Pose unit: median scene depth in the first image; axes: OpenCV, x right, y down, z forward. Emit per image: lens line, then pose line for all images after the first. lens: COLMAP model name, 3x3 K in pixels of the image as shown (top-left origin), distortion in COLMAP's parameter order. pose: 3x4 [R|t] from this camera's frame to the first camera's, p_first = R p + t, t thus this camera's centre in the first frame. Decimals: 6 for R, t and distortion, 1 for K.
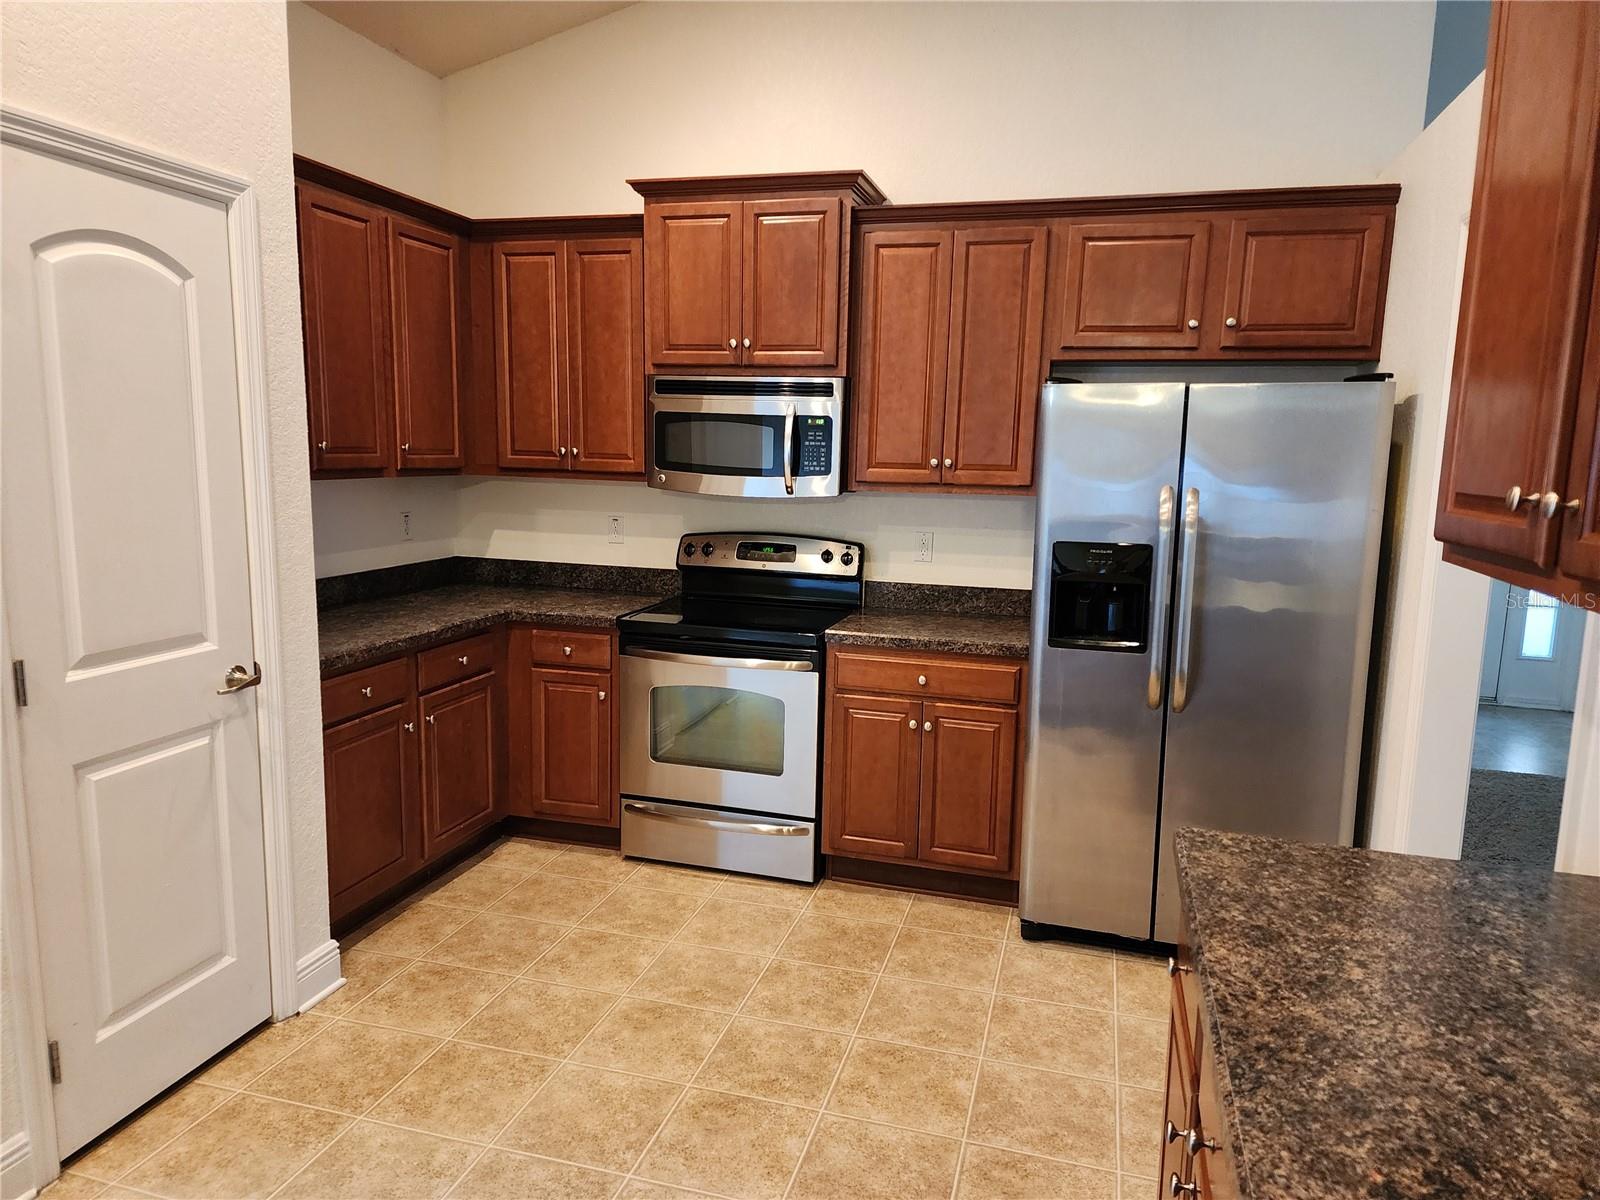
lens RADIAL K [[1074.1, 0, 796.7], [0, 1074.1, 613.4], [0, 0, 1]] dist [0.073306, -0.061509]
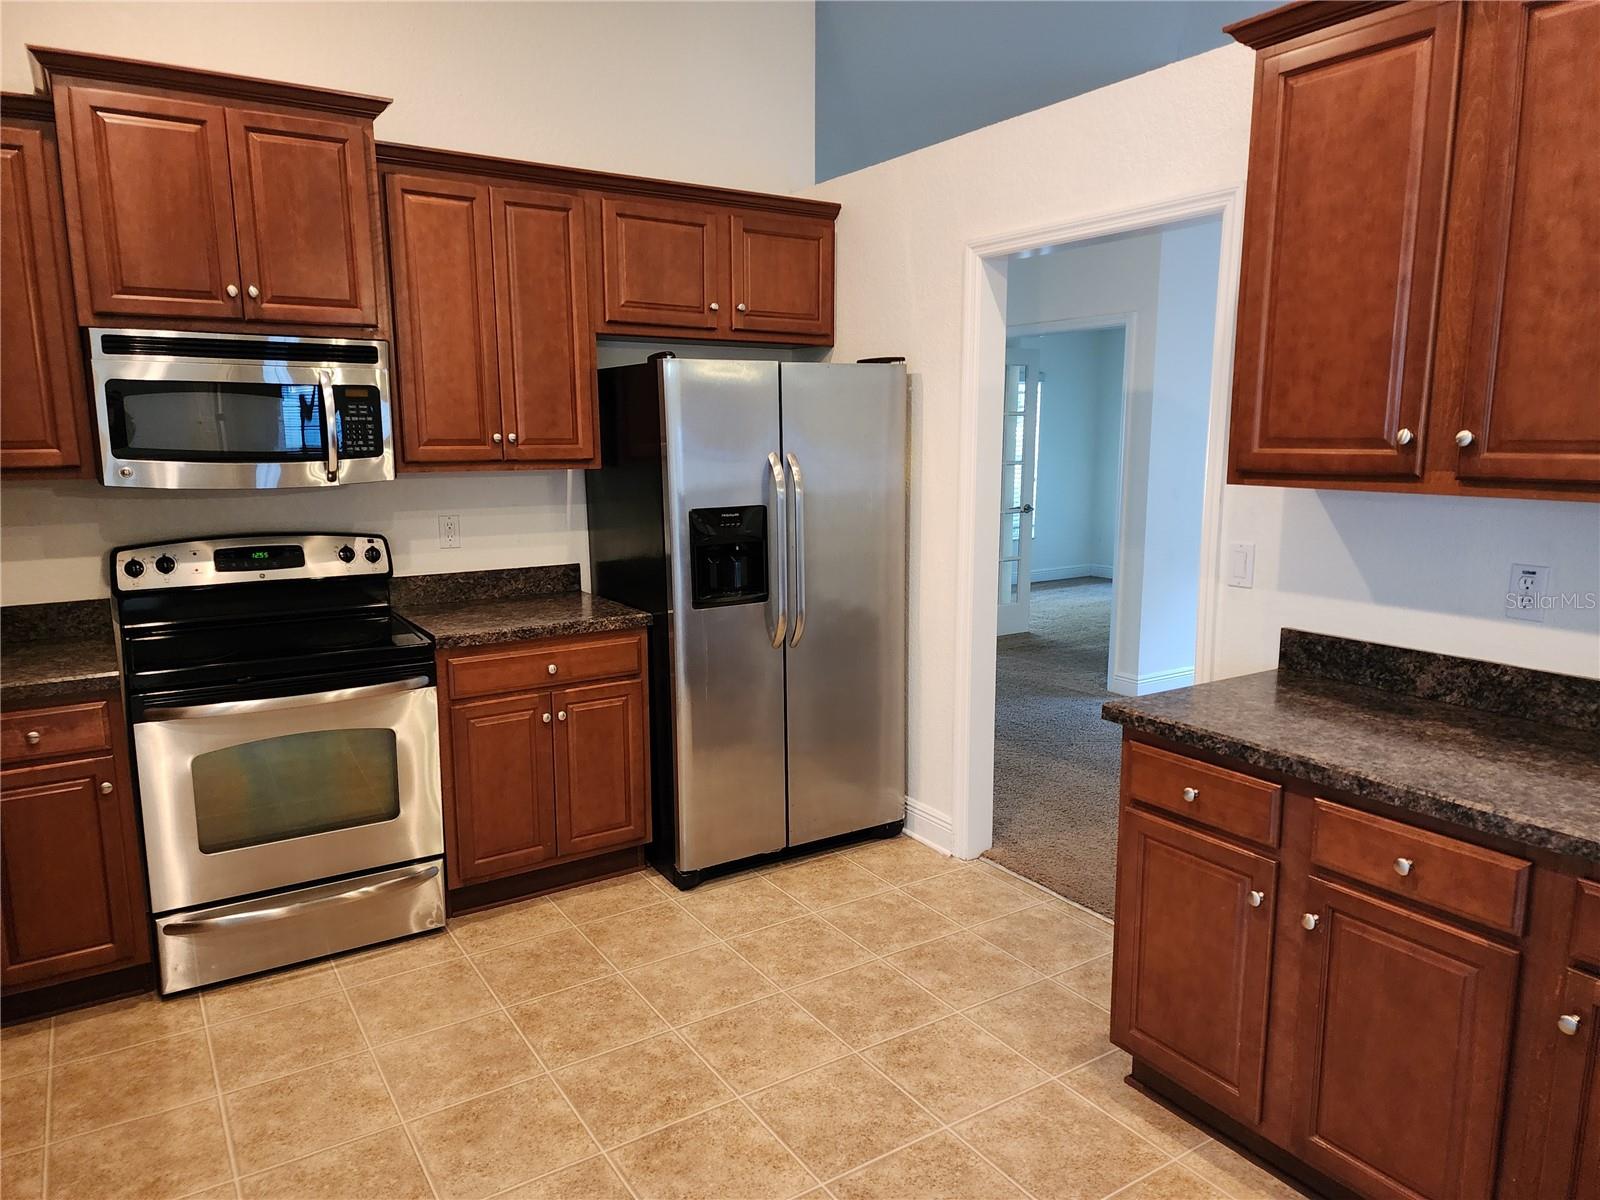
lens RADIAL K [[1074.1, 0, 807.0], [0, 1074.1, 608.9], [0, 0, 1]] dist [0.073306, -0.061509]
pose [[0.652026, -0.153771, 0.742440, -0.414732], [0.135878, 0.987063, 0.085106, -0.038414], [-0.745922, 0.045390, 0.664485, 0.191817]]
